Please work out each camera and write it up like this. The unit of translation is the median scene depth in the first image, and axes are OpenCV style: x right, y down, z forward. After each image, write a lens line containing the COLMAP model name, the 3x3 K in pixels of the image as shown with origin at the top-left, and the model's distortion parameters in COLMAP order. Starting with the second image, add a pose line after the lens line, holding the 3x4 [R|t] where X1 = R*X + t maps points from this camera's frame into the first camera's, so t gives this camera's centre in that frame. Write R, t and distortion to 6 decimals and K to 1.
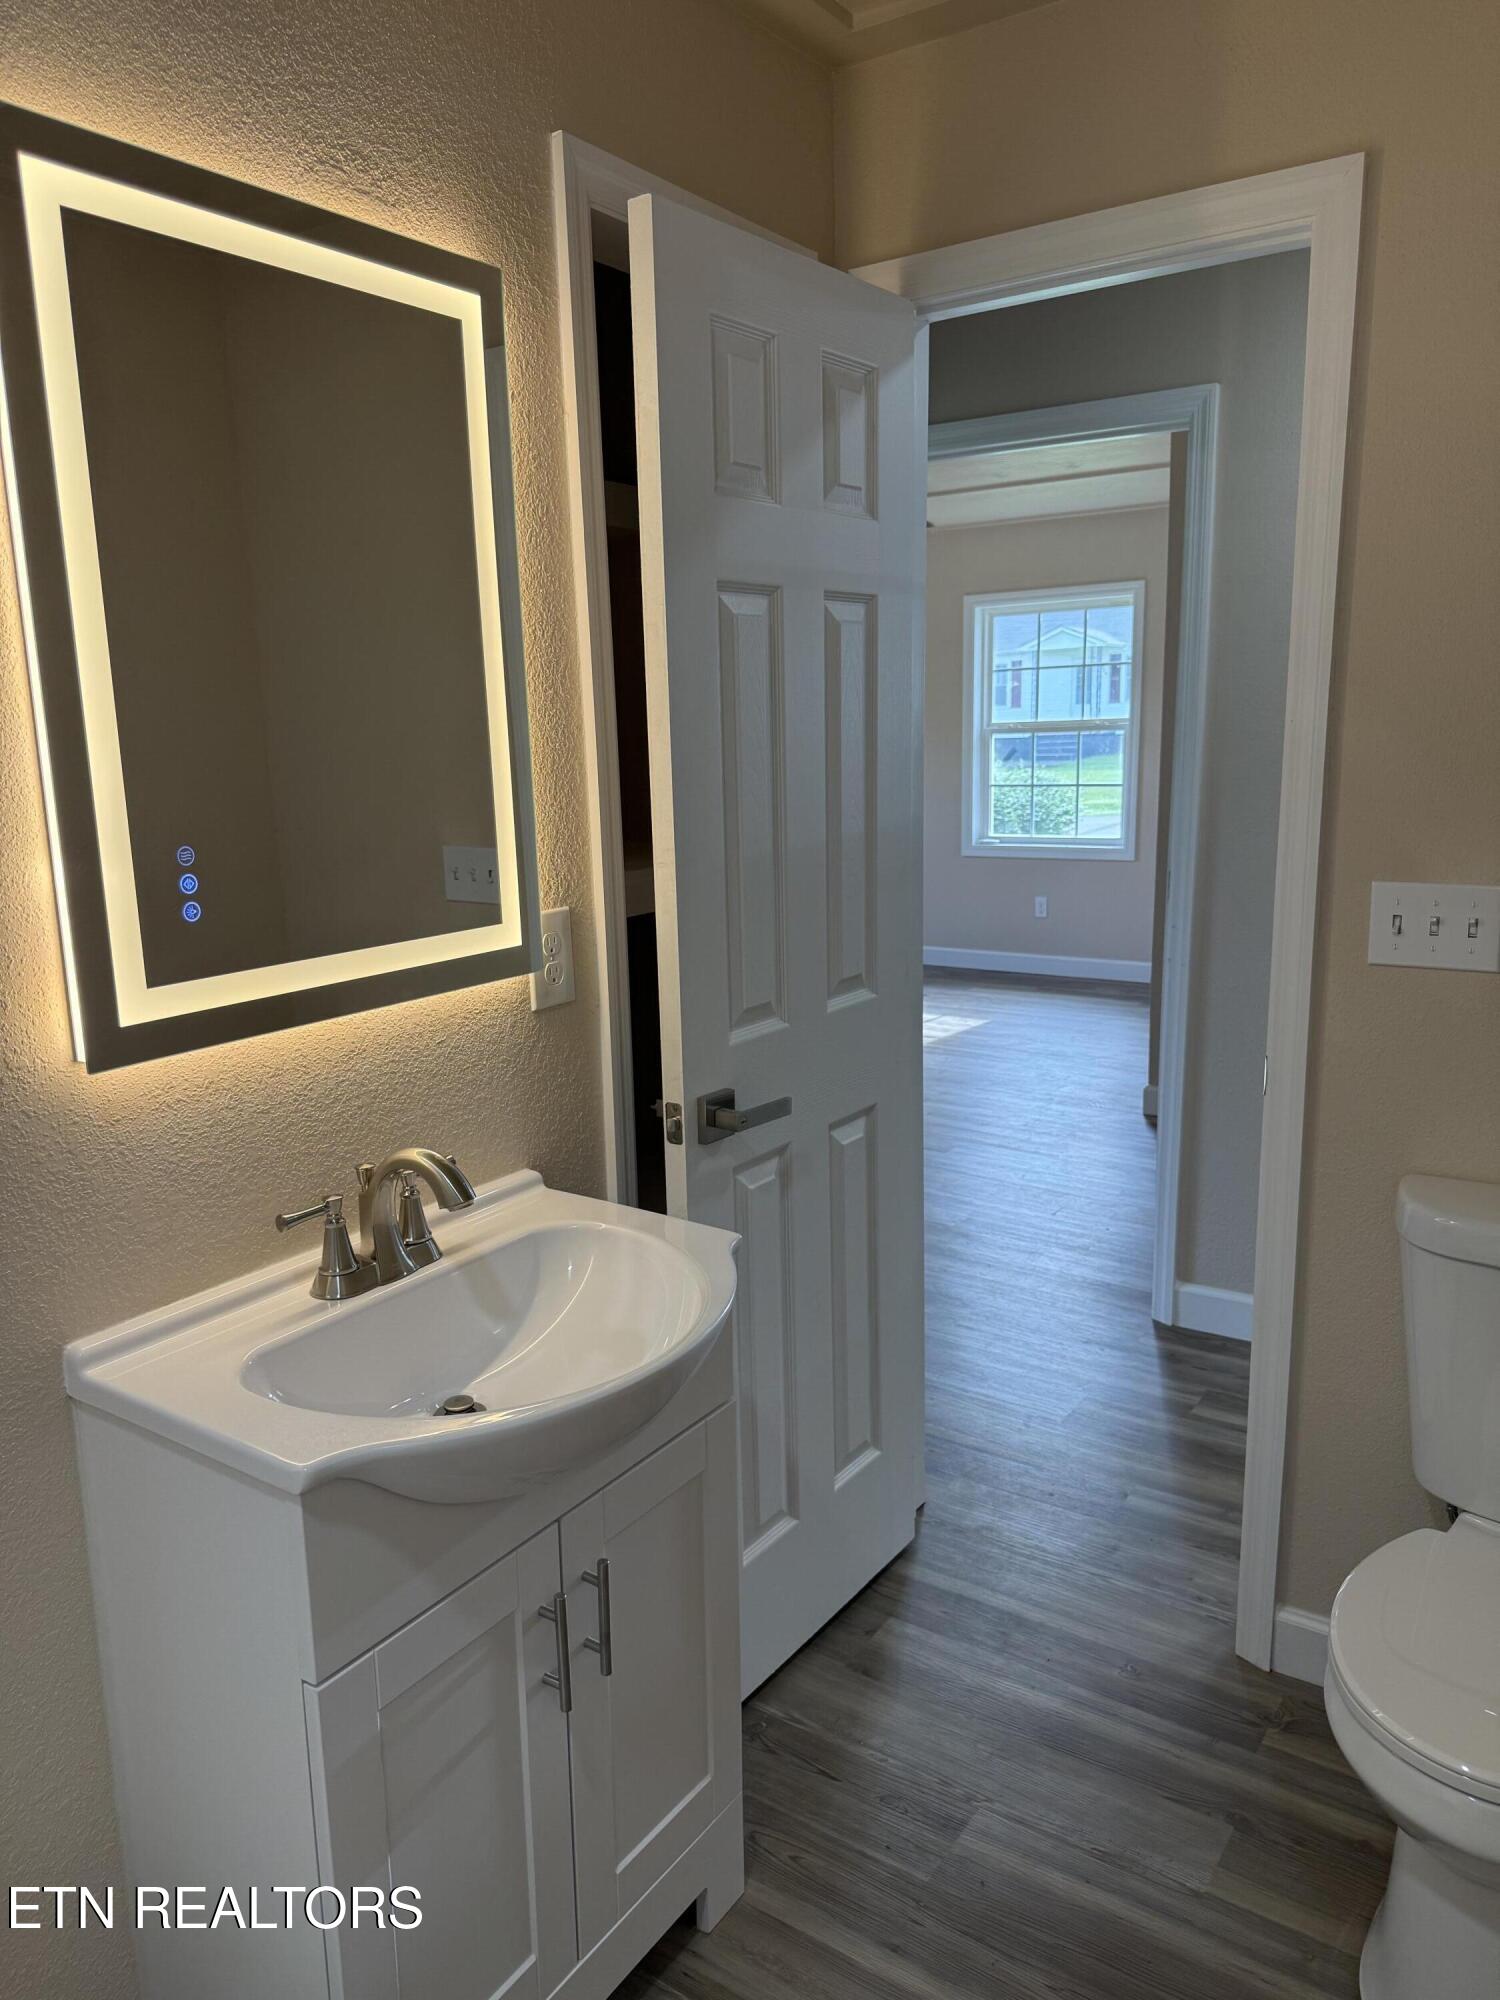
lens RADIAL K [[1421.6, 0, 738.7], [0, 1421.6, 998.9], [0, 0, 1]] dist [0.060717, -0.048211]
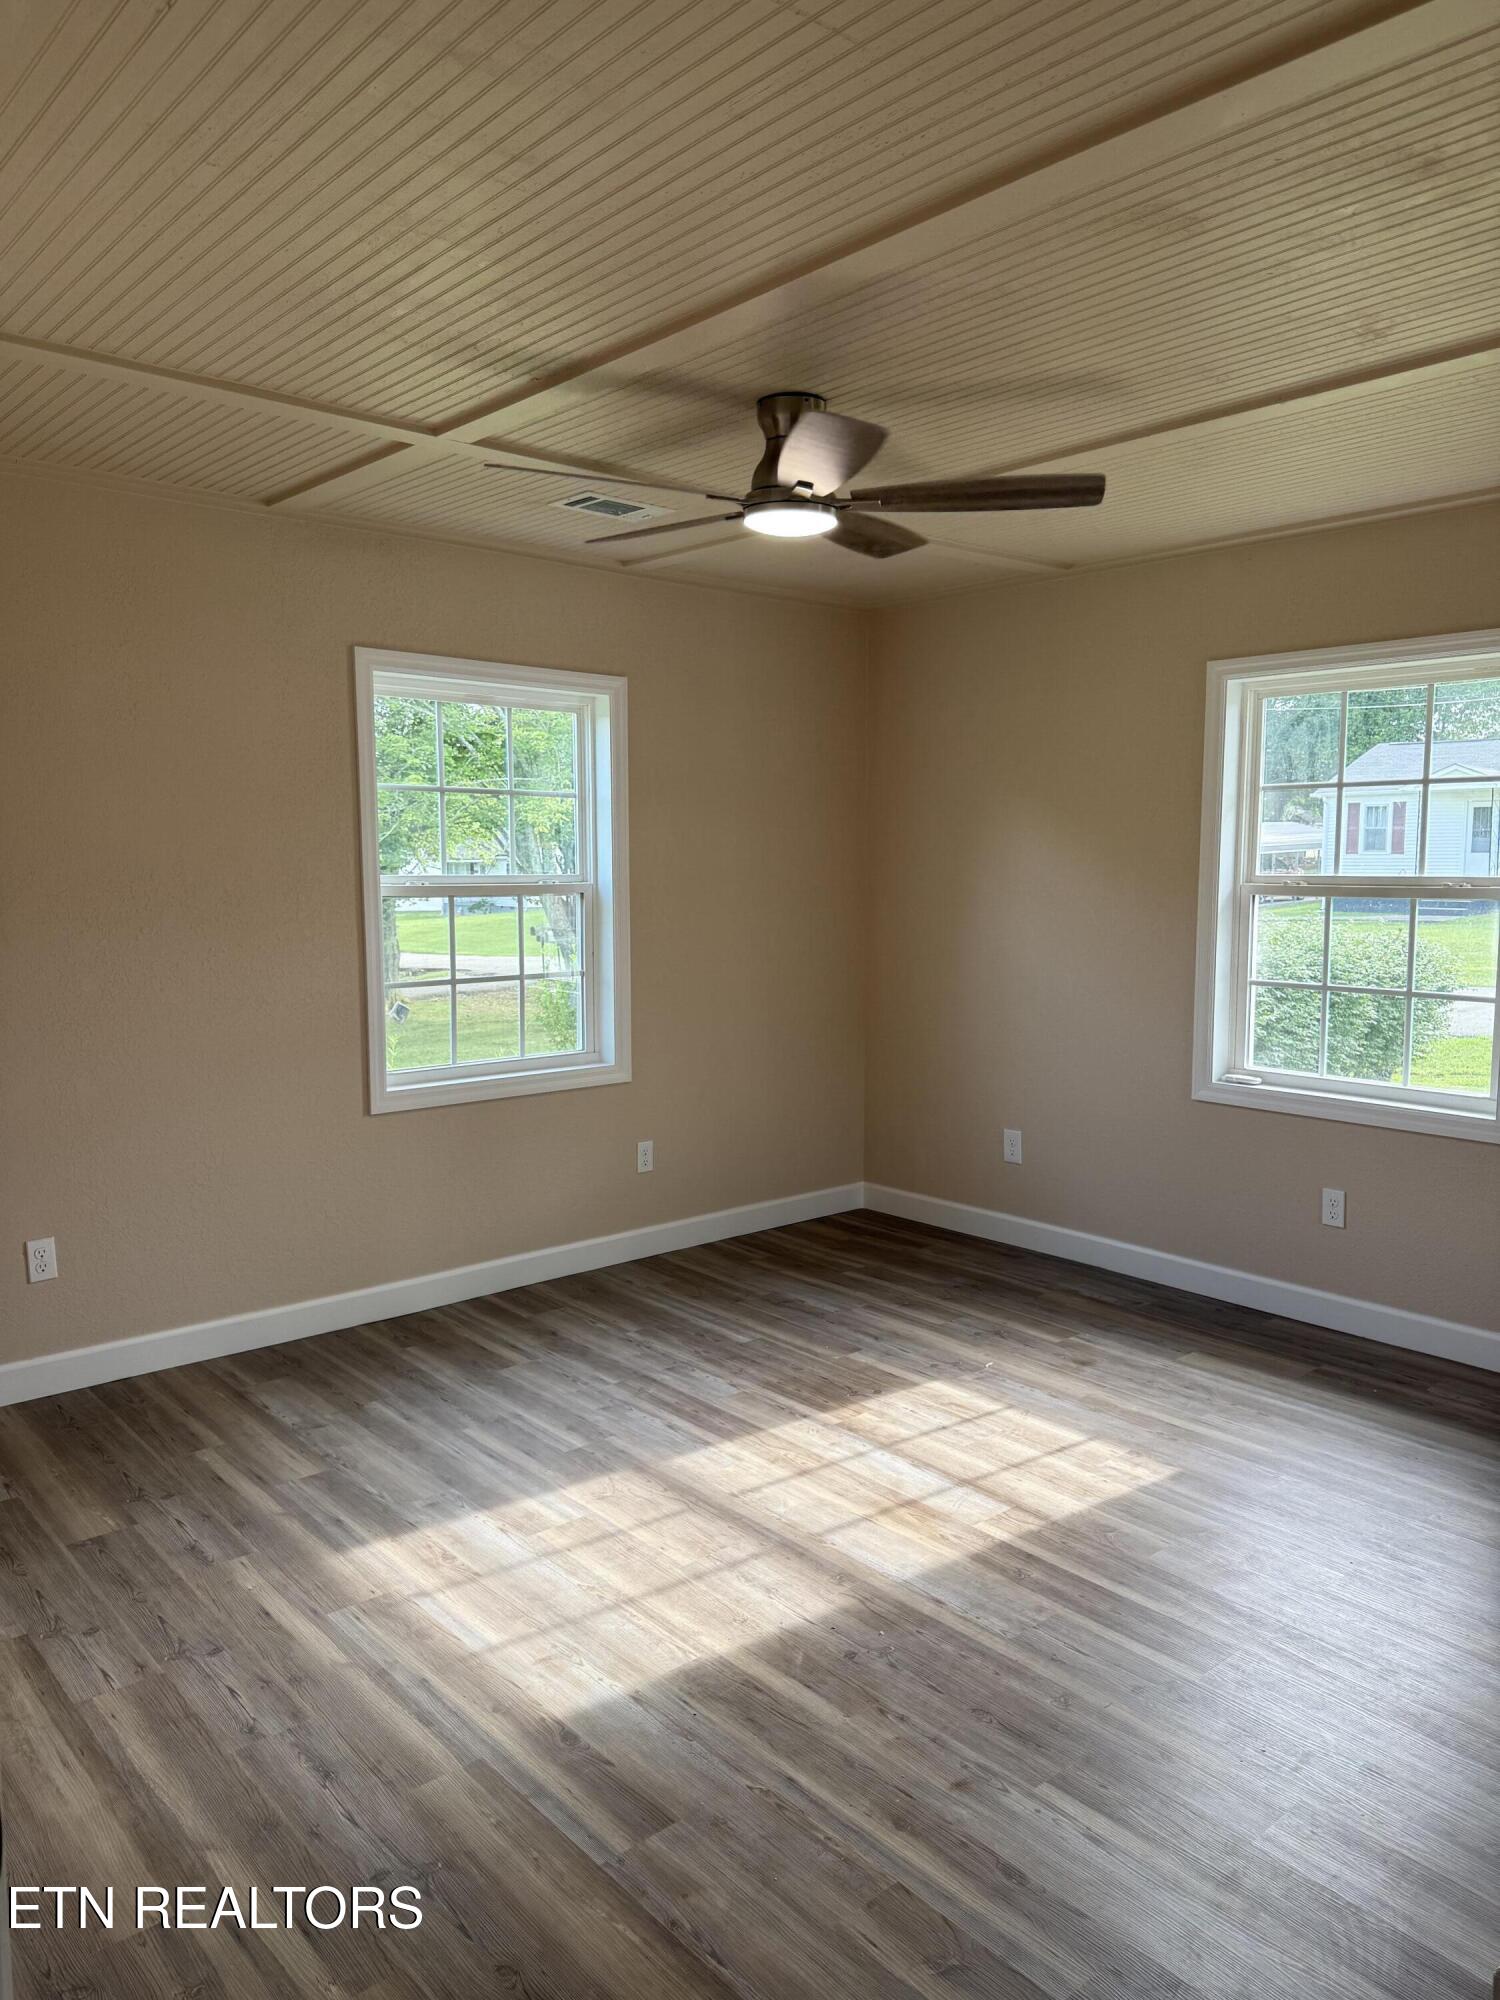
lens RADIAL K [[1421.6, 0, 747.6], [0, 1421.6, 989.9], [0, 0, 1]] dist [0.060717, -0.048211]
pose [[0.970565, 0.050254, -0.235540, 0.118759], [-0.073151, 0.993297, -0.089498, -0.081416], [0.229463, 0.104094, 0.967735, 0.399558]]
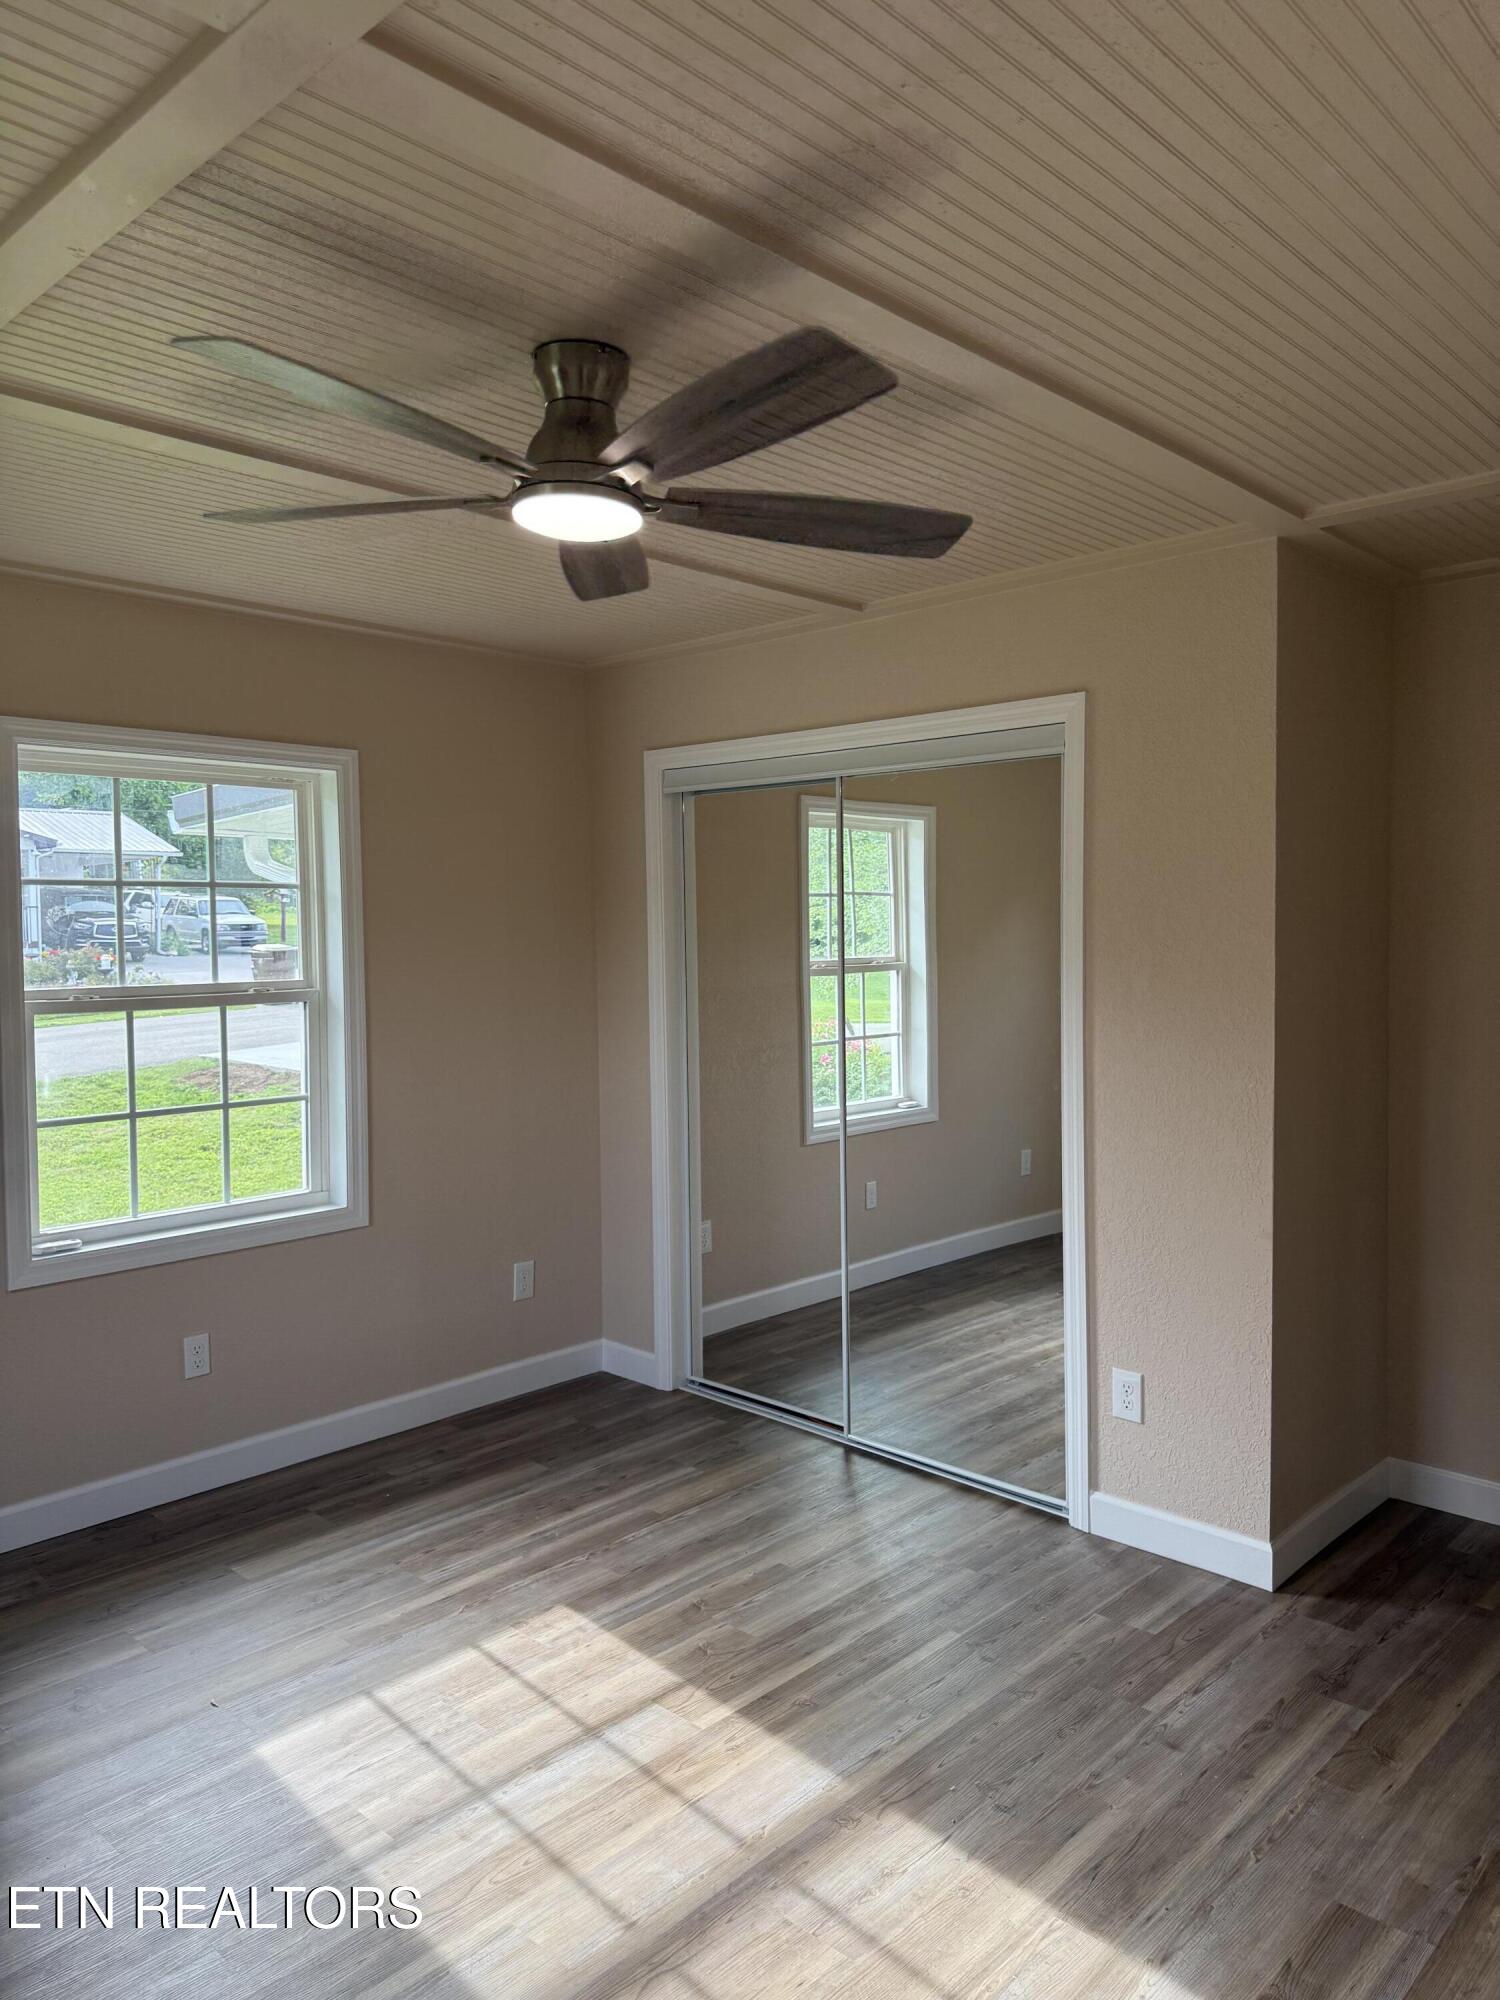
lens RADIAL K [[1421.6, 0, 737.0], [0, 1421.6, 1018.9], [0, 0, 1]] dist [0.060717, -0.048211]
pose [[0.142375, -0.035876, 0.989162, -0.239834], [0.195504, 0.980675, 0.007429, -0.144339], [-0.970313, 0.192328, 0.146637, 0.713017]]
